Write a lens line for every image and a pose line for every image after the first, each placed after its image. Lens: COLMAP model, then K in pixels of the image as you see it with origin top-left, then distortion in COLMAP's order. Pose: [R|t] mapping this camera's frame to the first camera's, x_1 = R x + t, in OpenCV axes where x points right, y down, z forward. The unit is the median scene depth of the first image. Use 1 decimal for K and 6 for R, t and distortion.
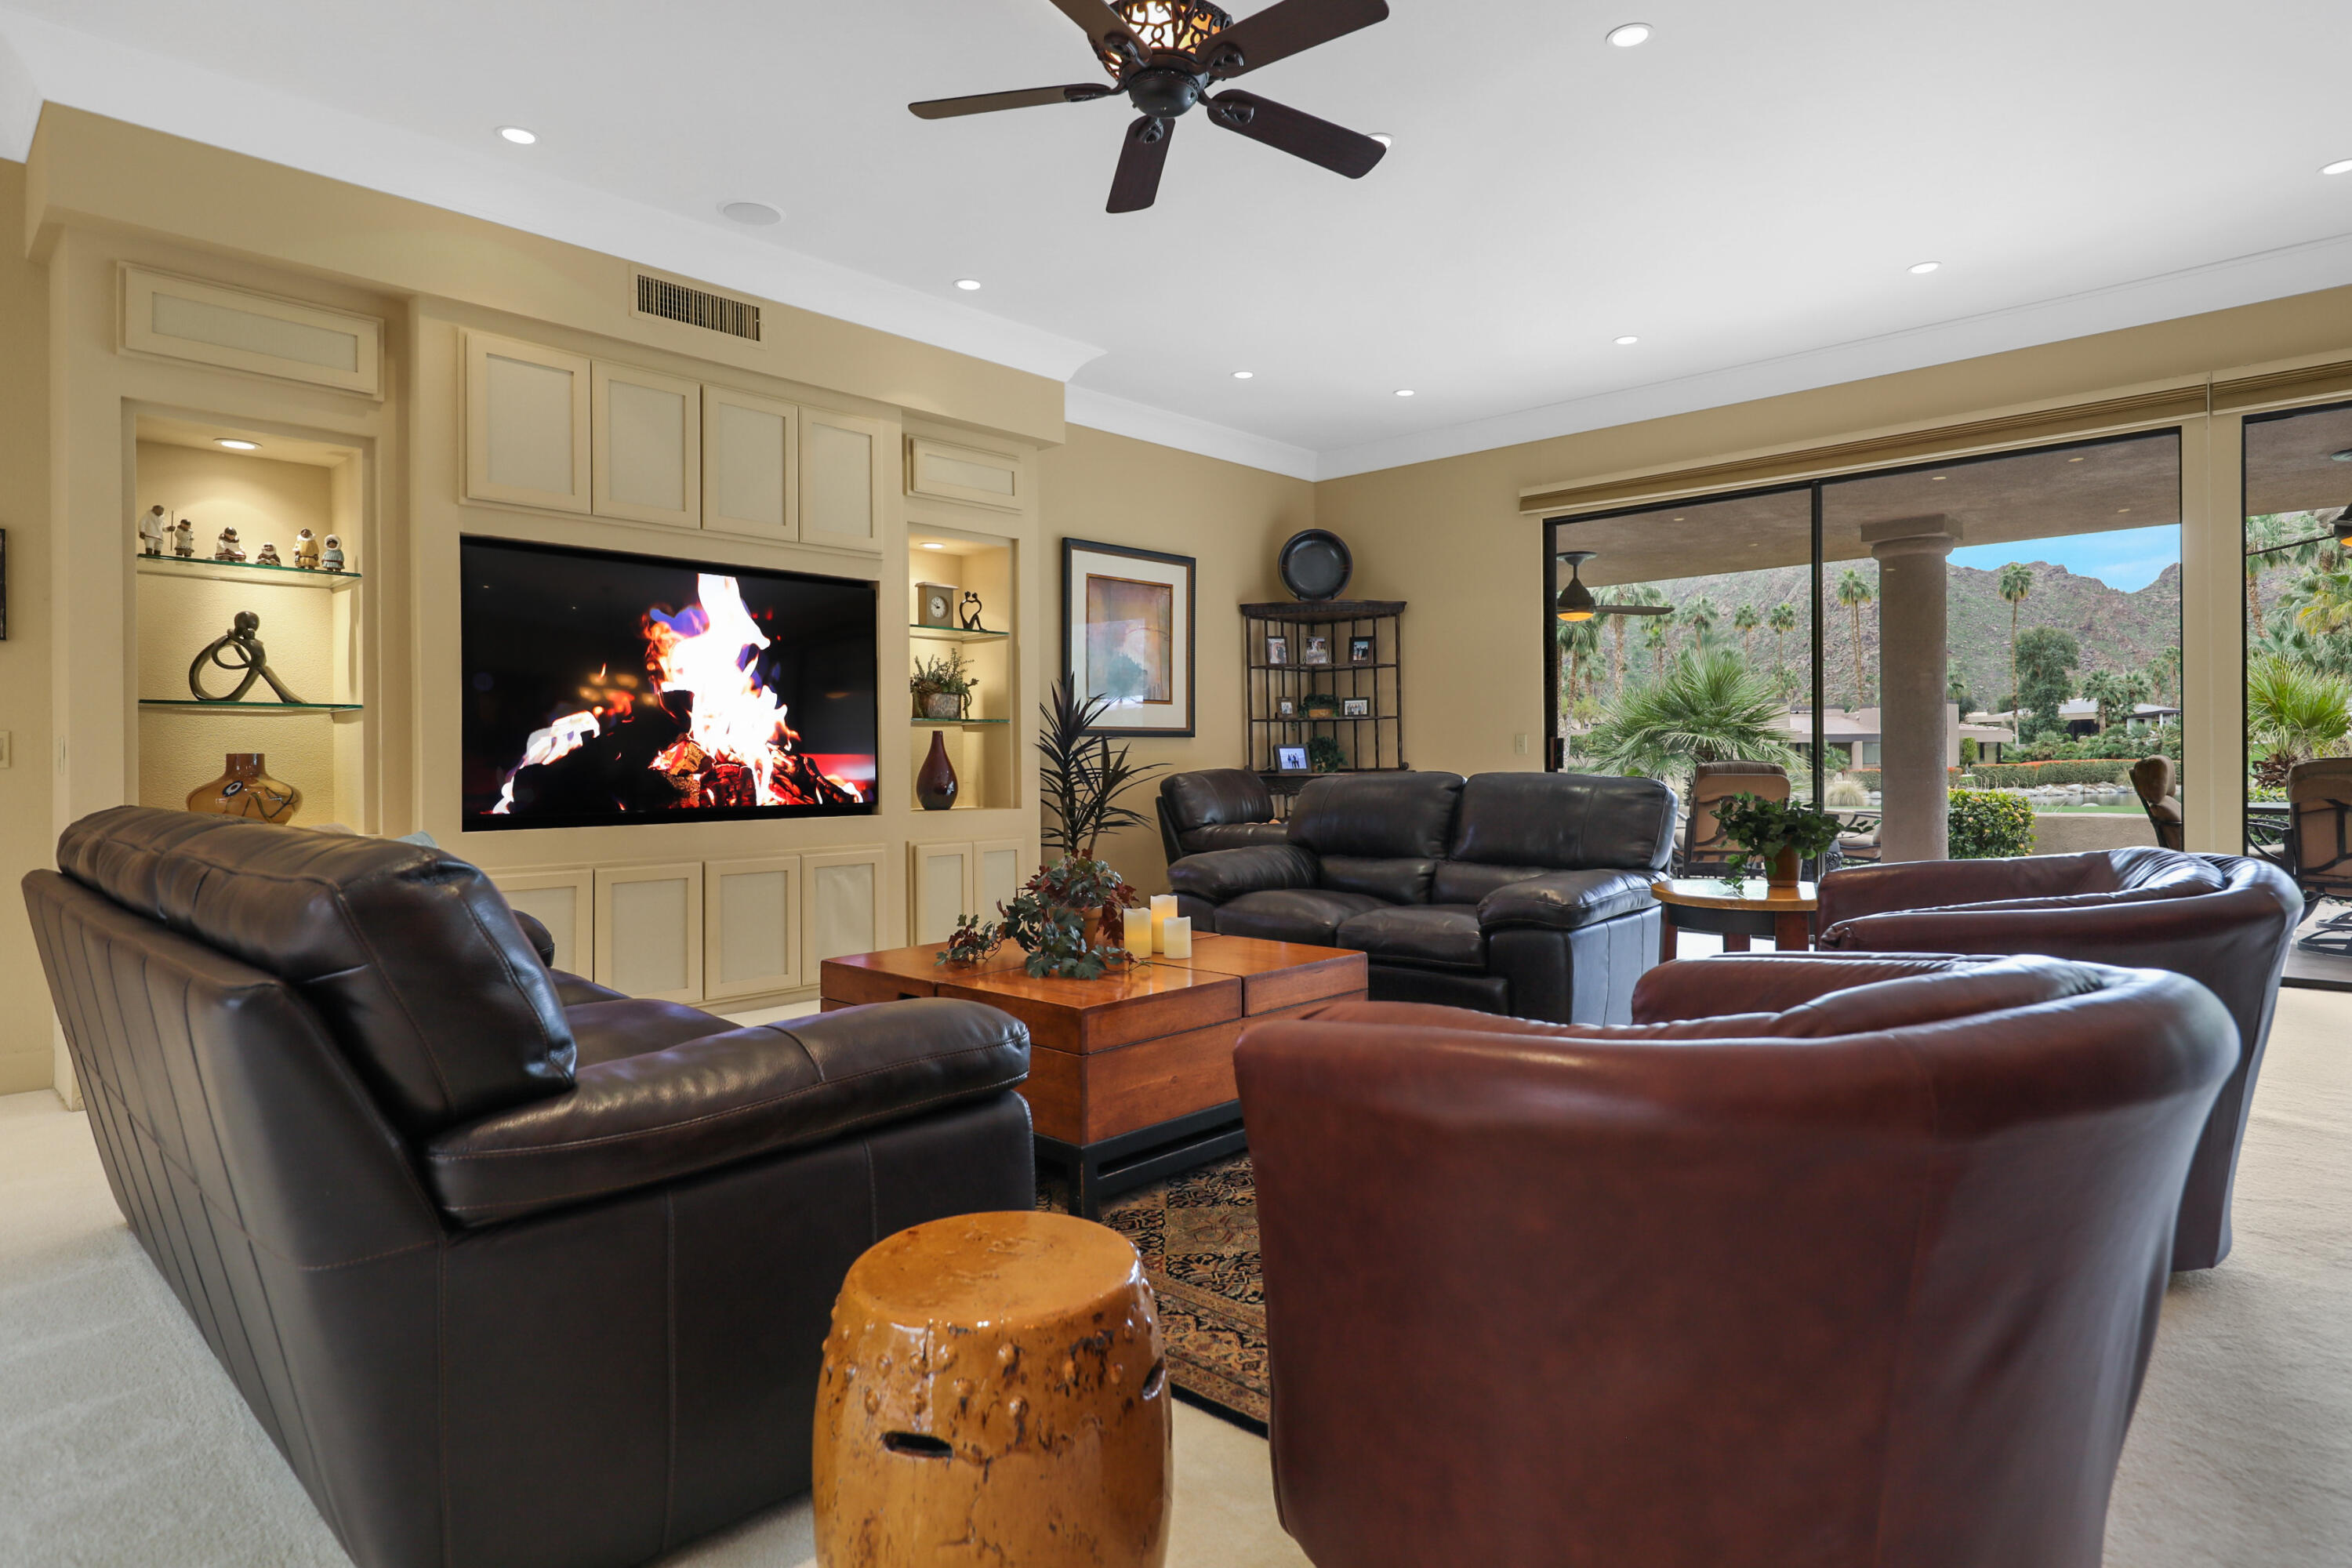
lens RADIAL K [[1260.0, 0, 1176.0], [0, 1260.0, 784.0], [0, 0, 1]] dist [-0.000315, -0.000515]
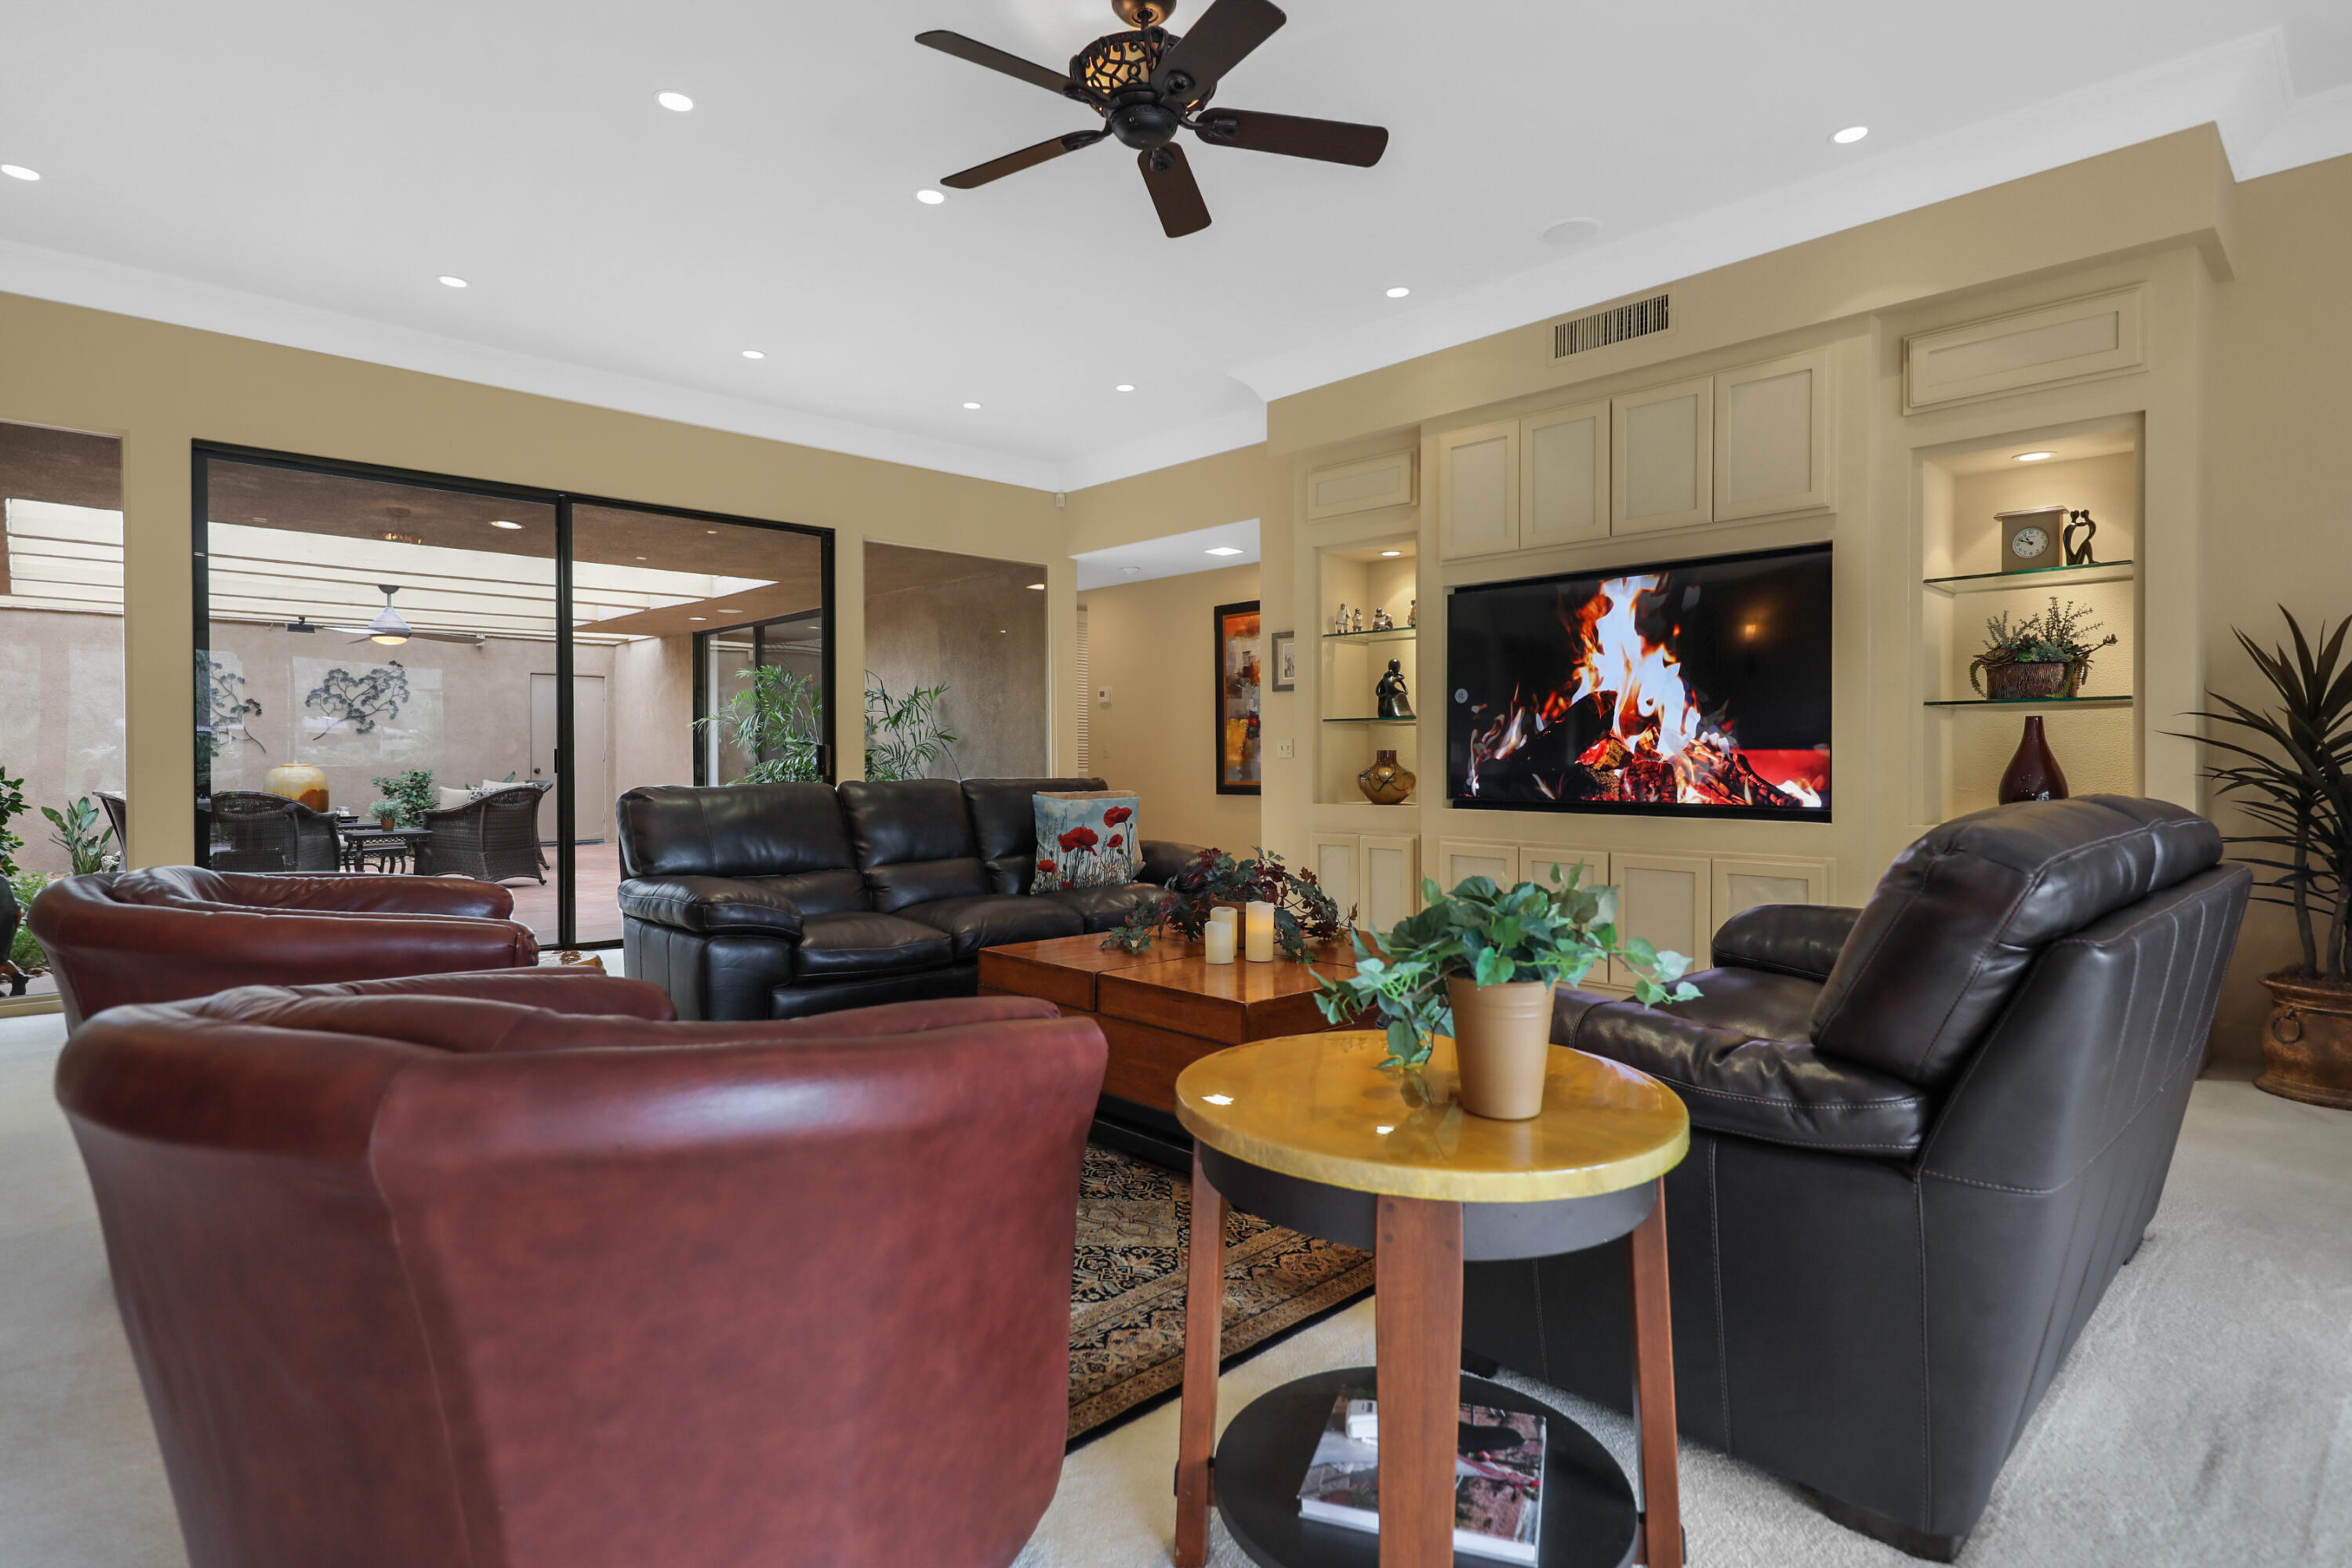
lens RADIAL K [[1180.5, 0, 1177.9], [0, 1180.5, 759.6], [0, 0, 1]] dist [0.001840, 0.000571]
pose [[-0.048220, 0.008566, -0.998800, 0.609166], [-0.021190, 0.999729, 0.009597, -0.017315], [0.998612, 0.021628, -0.048025, 0.673549]]
